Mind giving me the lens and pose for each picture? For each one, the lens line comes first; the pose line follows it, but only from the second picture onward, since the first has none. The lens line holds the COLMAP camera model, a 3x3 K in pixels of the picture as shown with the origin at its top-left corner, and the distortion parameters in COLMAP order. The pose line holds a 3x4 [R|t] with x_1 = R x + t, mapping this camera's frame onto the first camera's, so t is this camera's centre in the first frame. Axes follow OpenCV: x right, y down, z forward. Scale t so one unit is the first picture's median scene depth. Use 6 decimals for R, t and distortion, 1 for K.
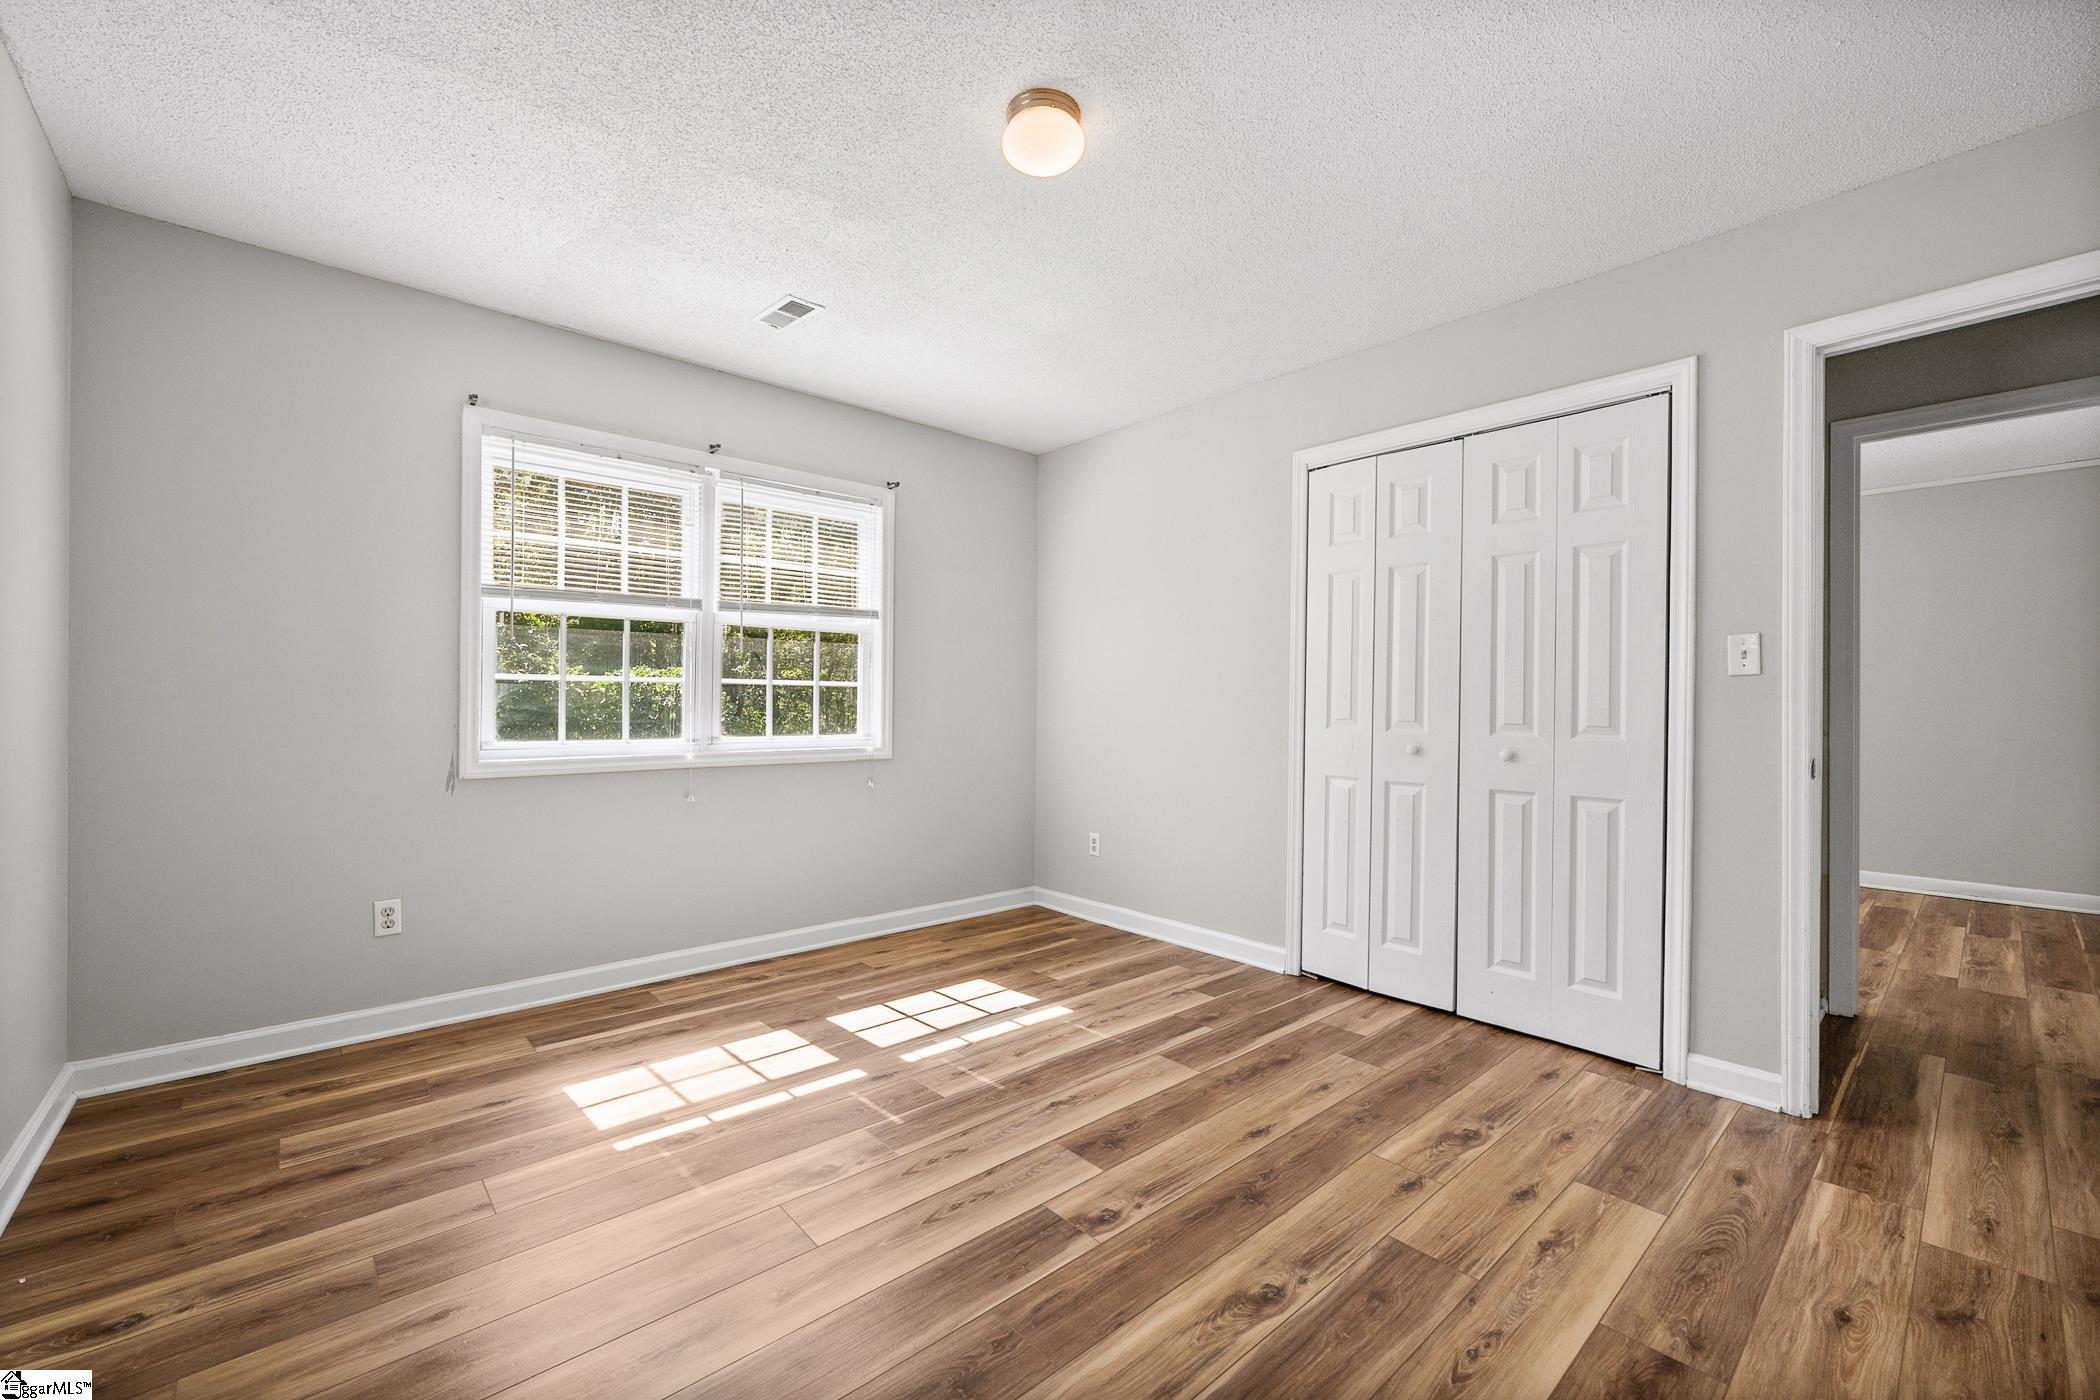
lens RADIAL K [[842.0, 0, 1044.4], [0, 842.0, 703.3], [0, 0, 1]] dist [-0.004298, 0.000646]
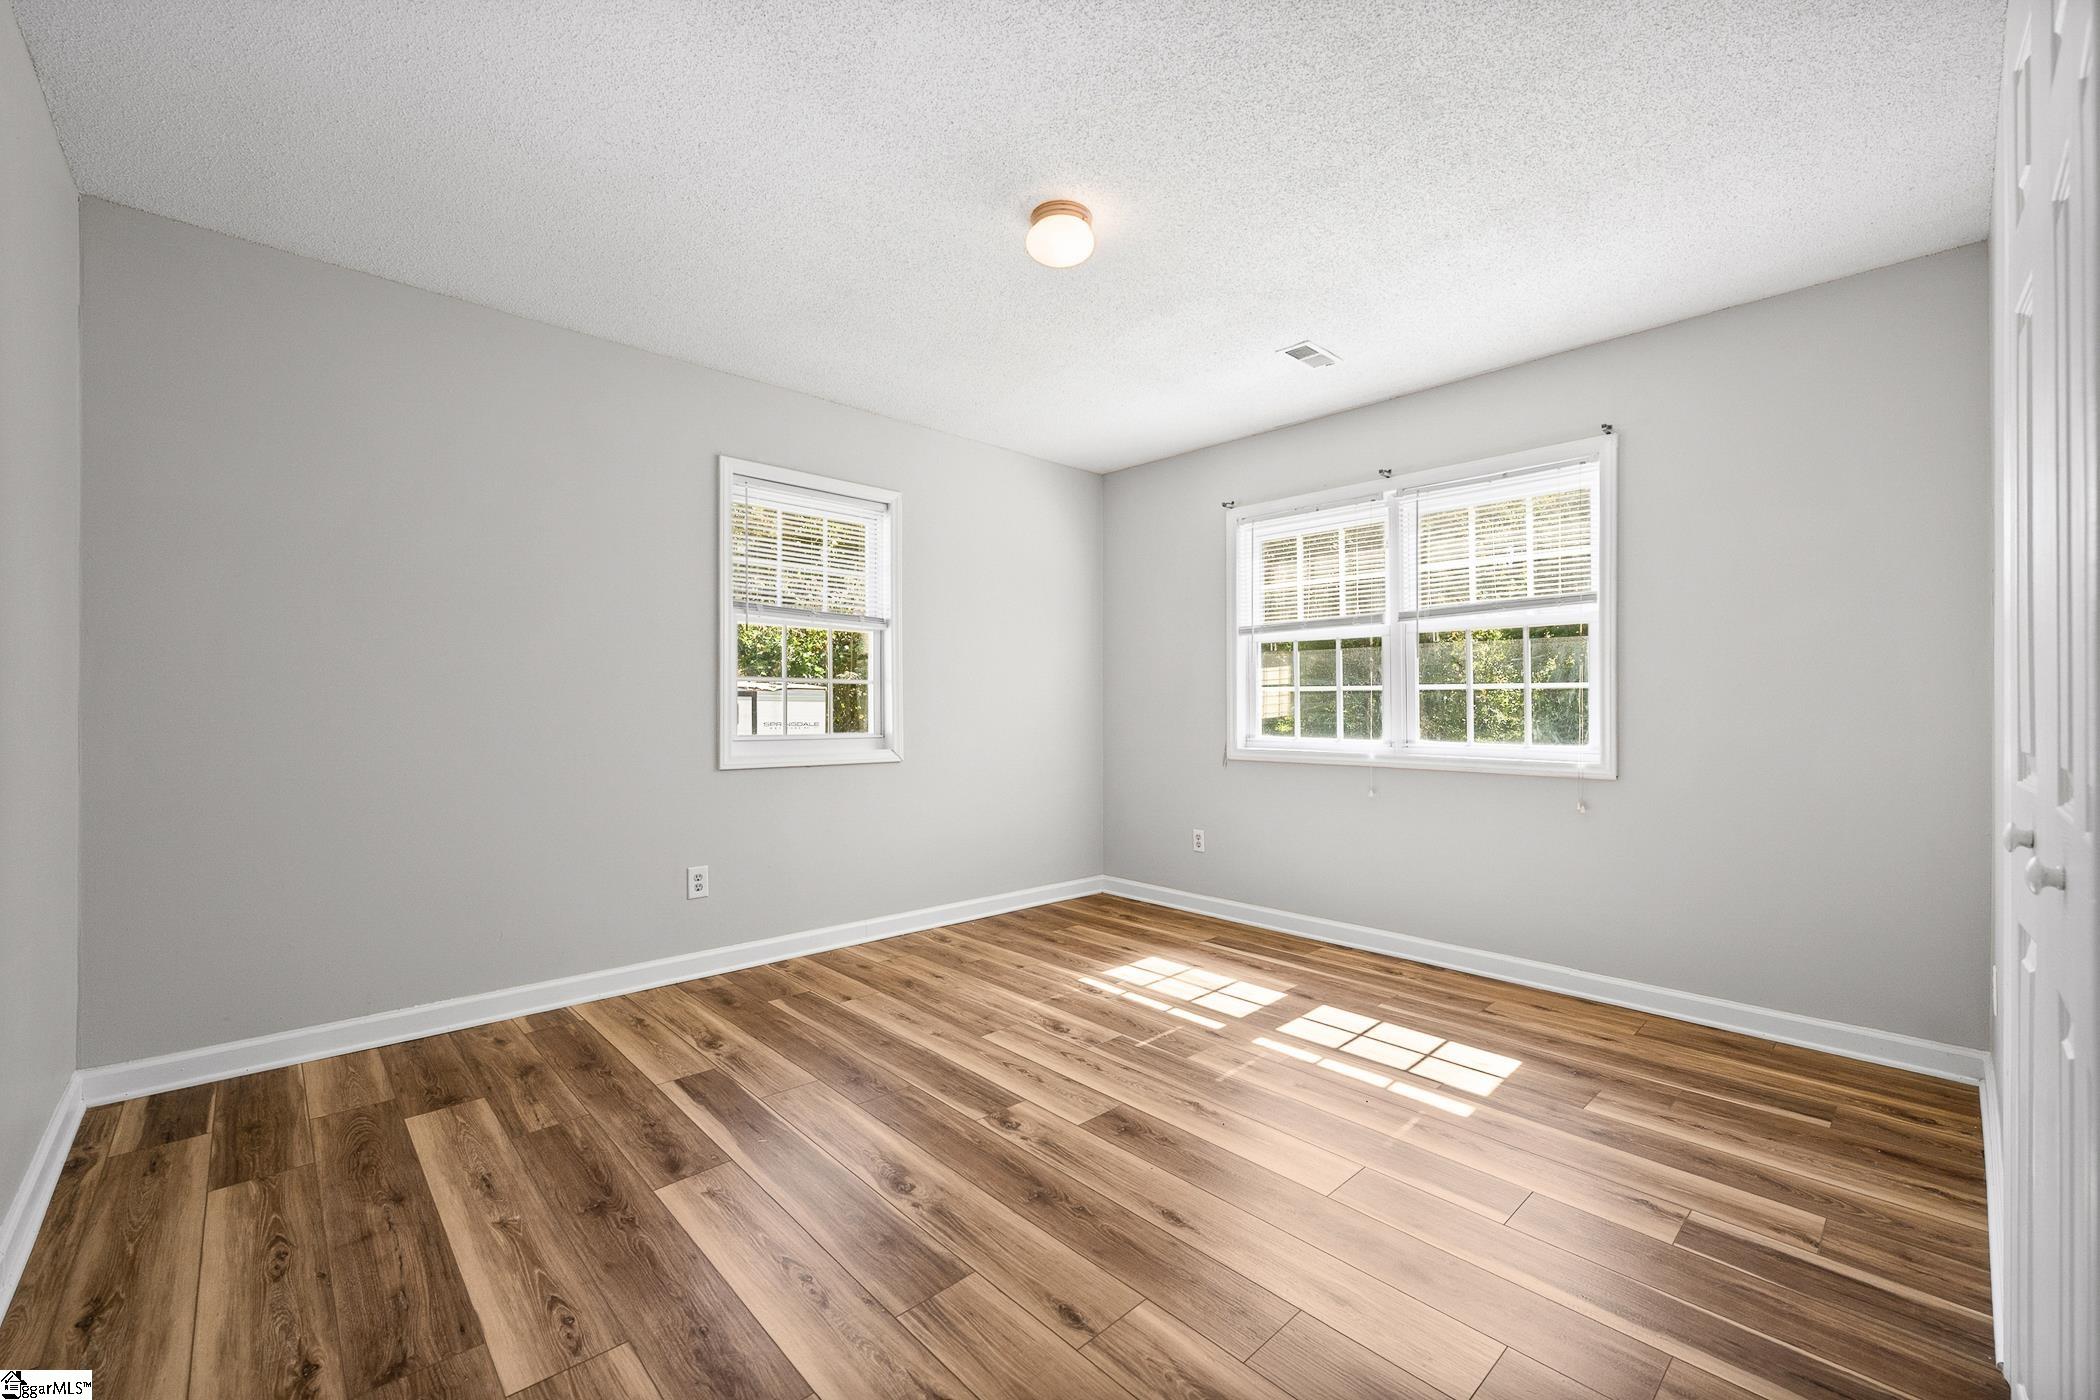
lens RADIAL K [[842.0, 0, 1041.4], [0, 842.0, 711.5], [0, 0, 1]] dist [-0.004298, 0.000646]
pose [[0.027804, 0.000342, -0.999613, 0.723334], [-0.003044, 0.999995, 0.000258, 0.005430], [0.999609, 0.003035, 0.027805, 0.562705]]
